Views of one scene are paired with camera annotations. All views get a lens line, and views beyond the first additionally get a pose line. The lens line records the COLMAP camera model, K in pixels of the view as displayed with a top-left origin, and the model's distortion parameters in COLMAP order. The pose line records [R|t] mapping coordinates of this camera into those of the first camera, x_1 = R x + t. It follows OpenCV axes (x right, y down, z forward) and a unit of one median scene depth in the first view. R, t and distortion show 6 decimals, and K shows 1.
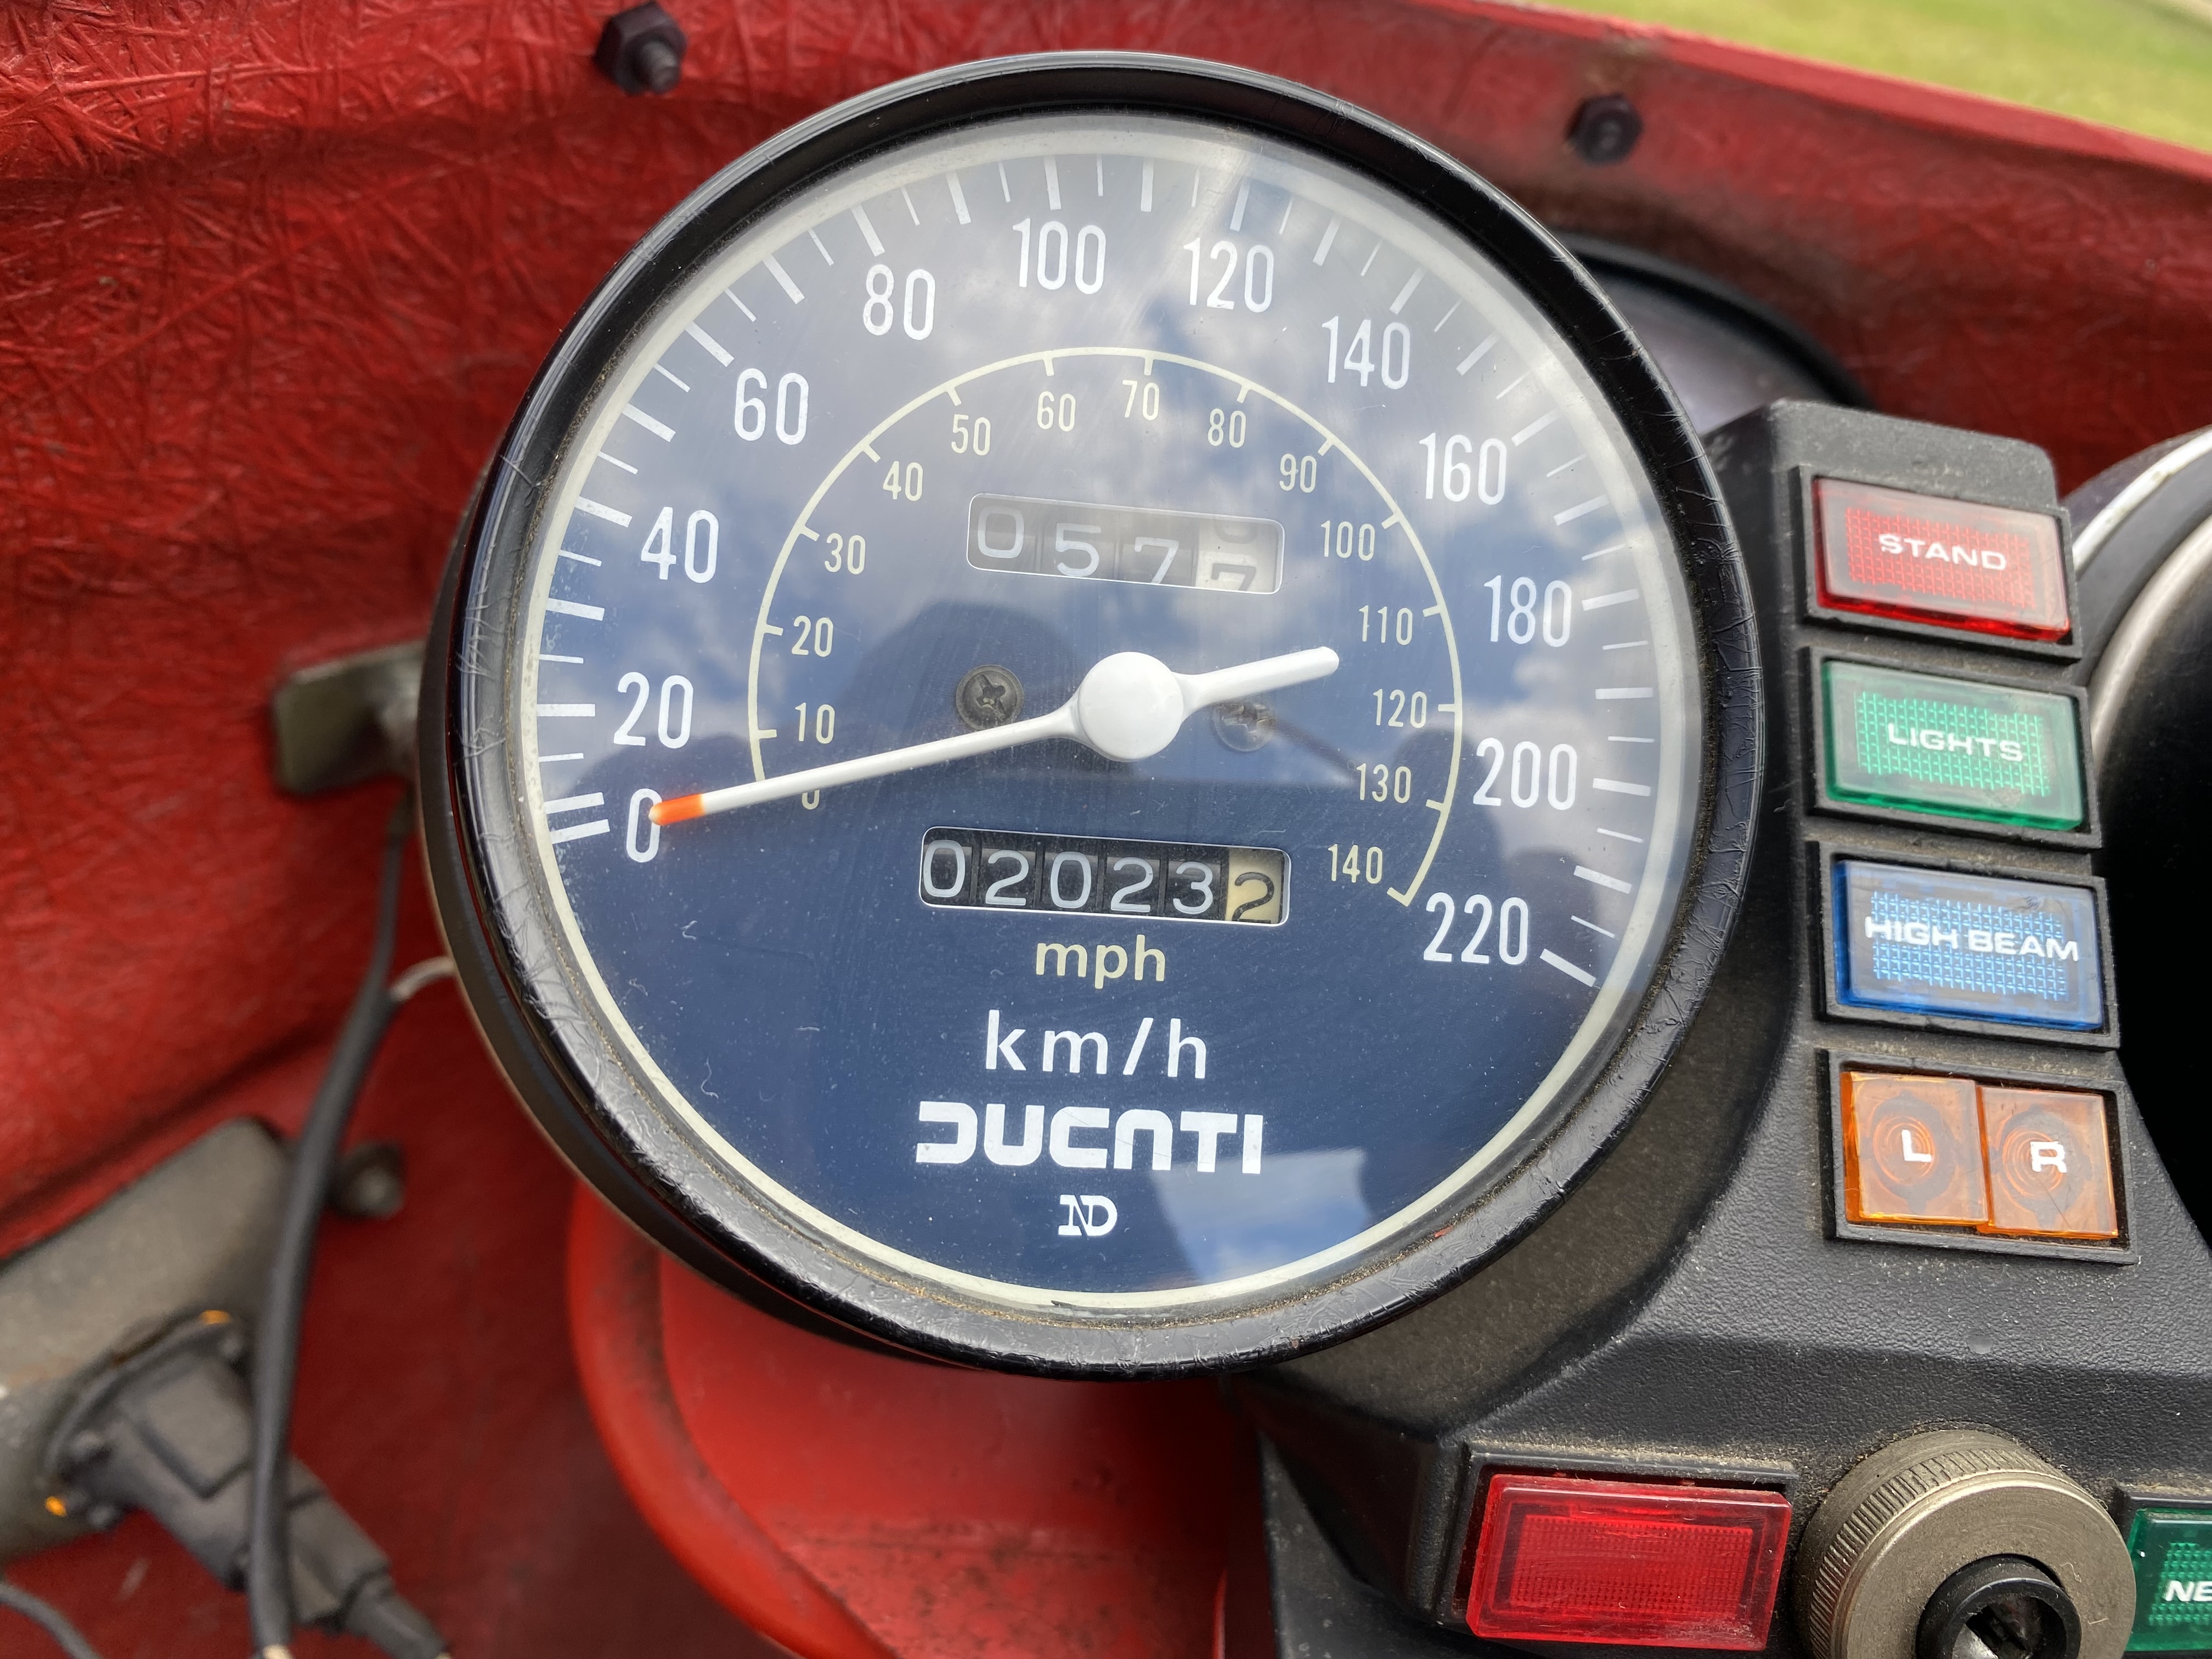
lens RADIAL K [[1821.4, 0, 1100.8], [0, 1821.4, 837.2], [0, 0, 1]] dist [0.010858, -0.020073]
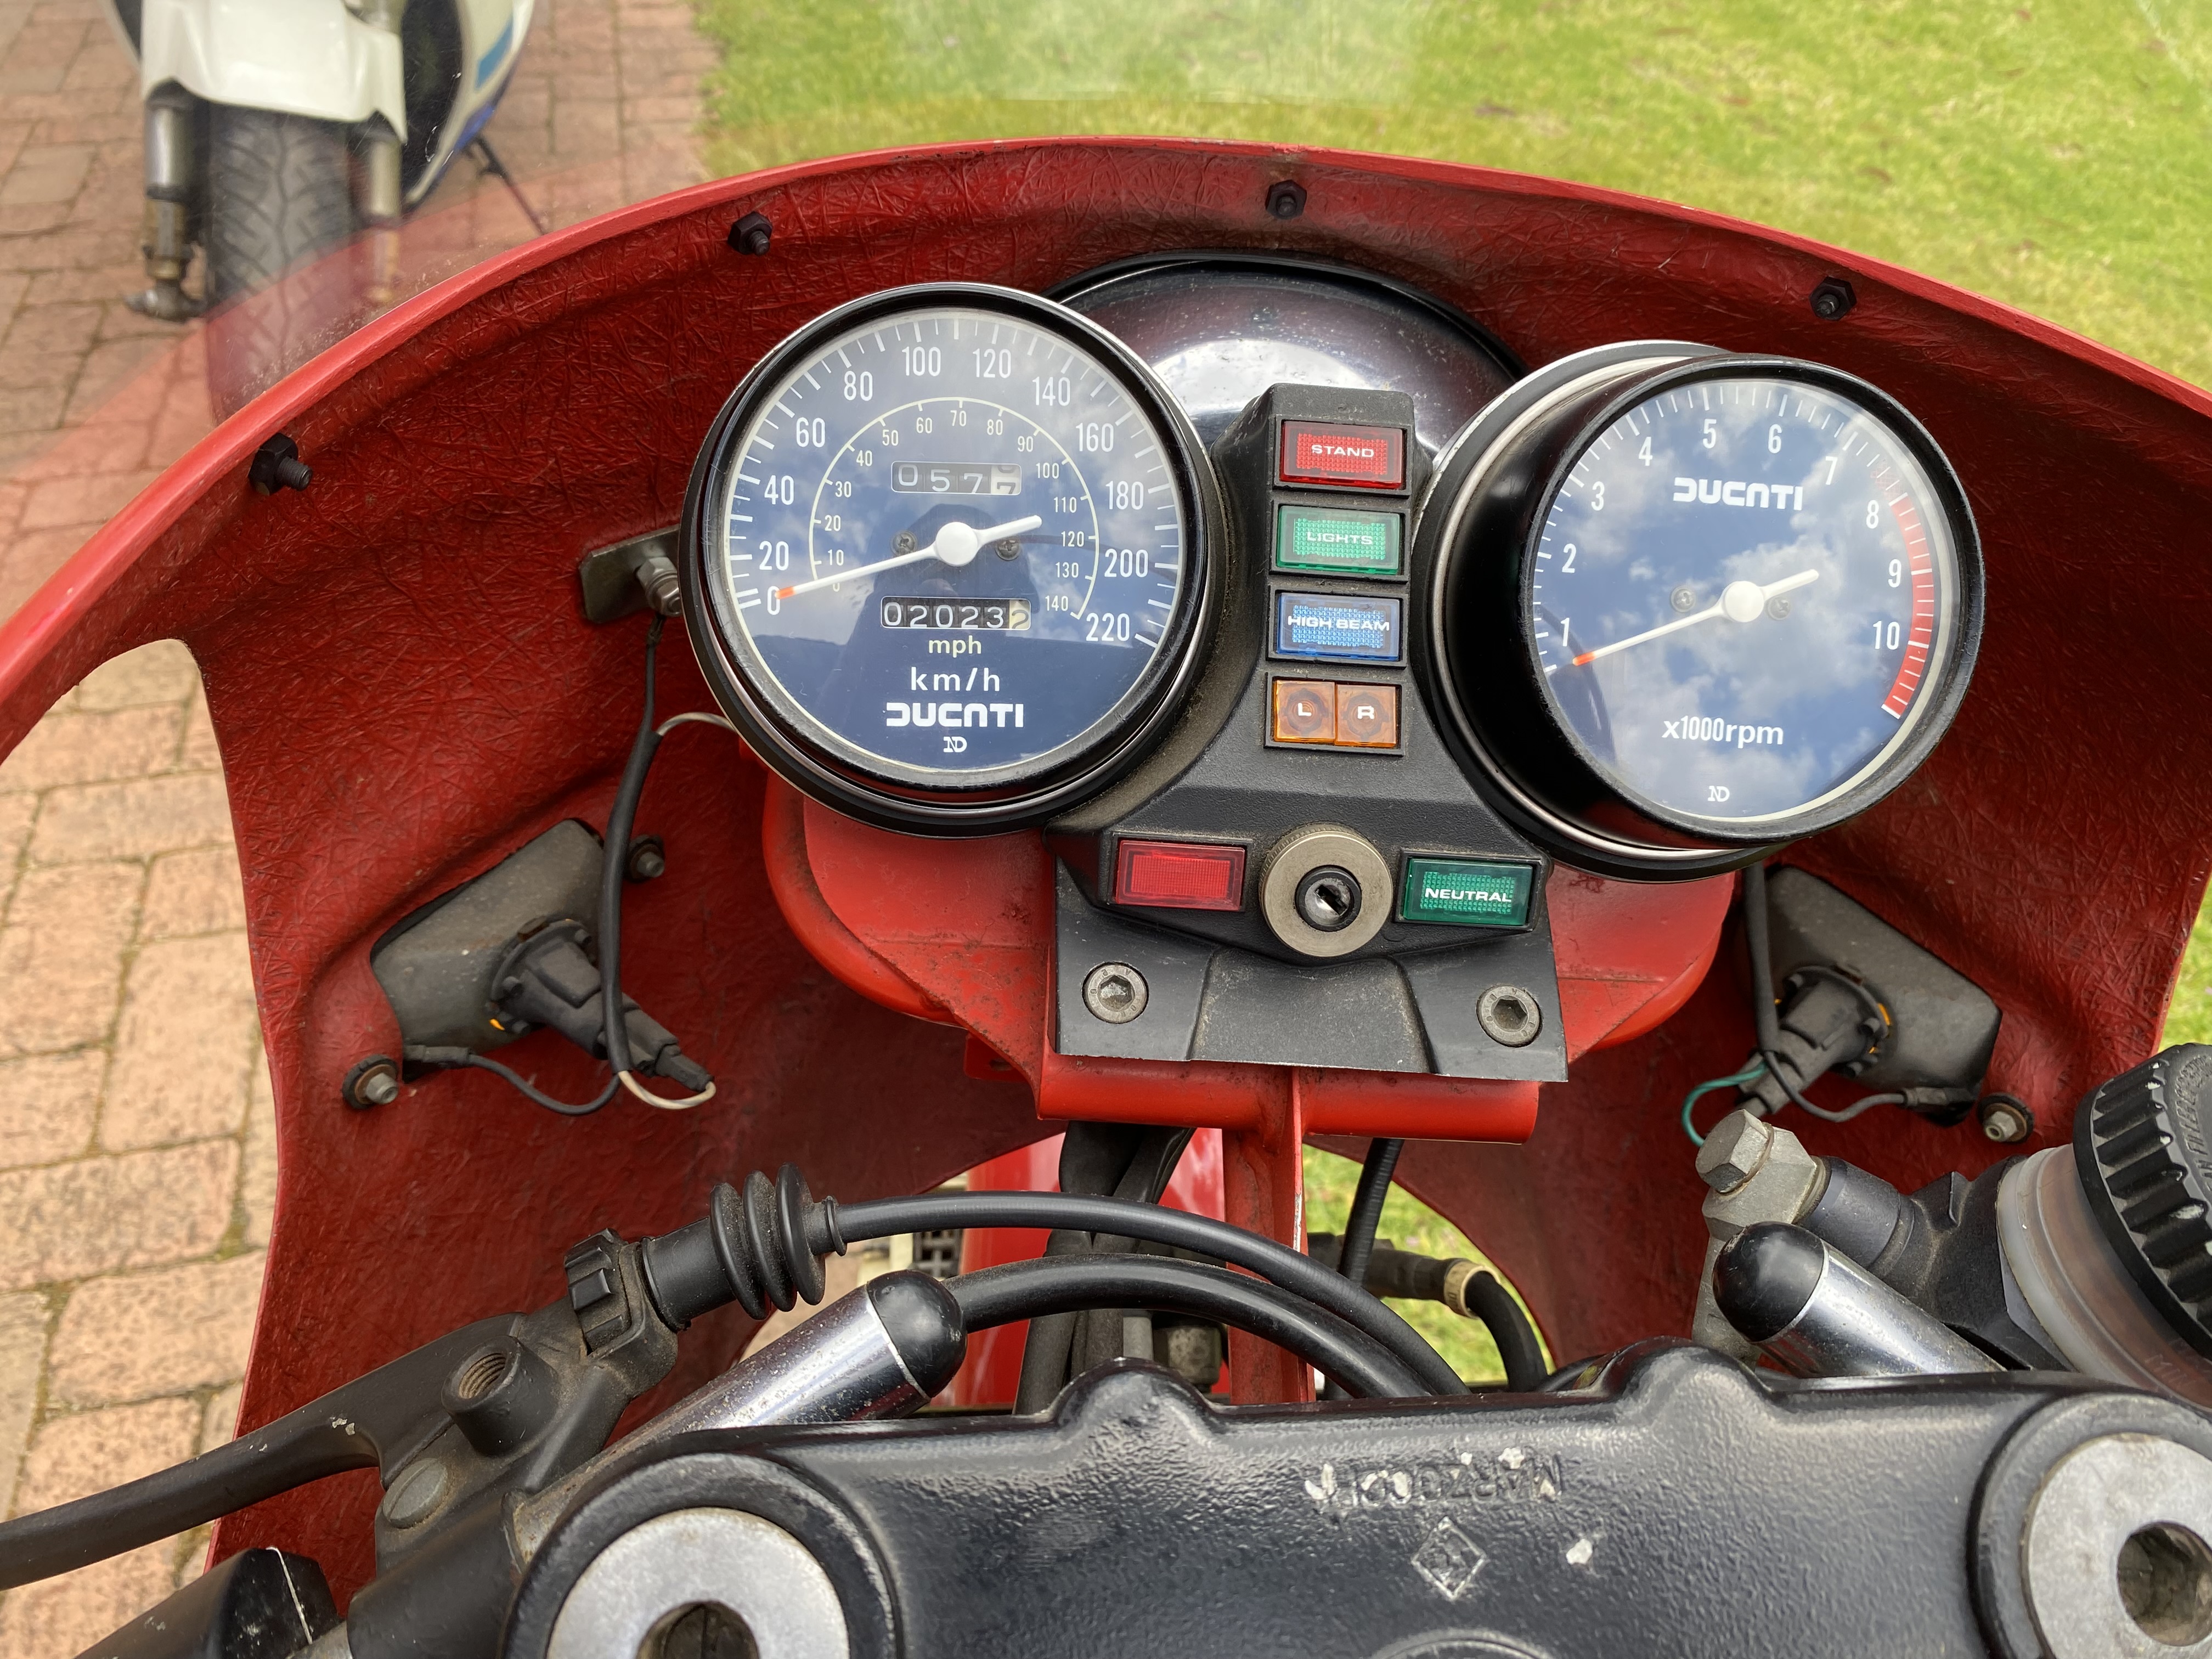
lens RADIAL K [[1694.7, 0, 1106.3], [0, 1694.7, 818.9], [0, 0, 1]] dist [0.098642, -0.011888]
pose [[0.995570, -0.047684, -0.081038, 0.366247], [0.054103, 0.995410, 0.078948, 0.124012], [0.076902, -0.082983, 0.993579, -1.274190]]
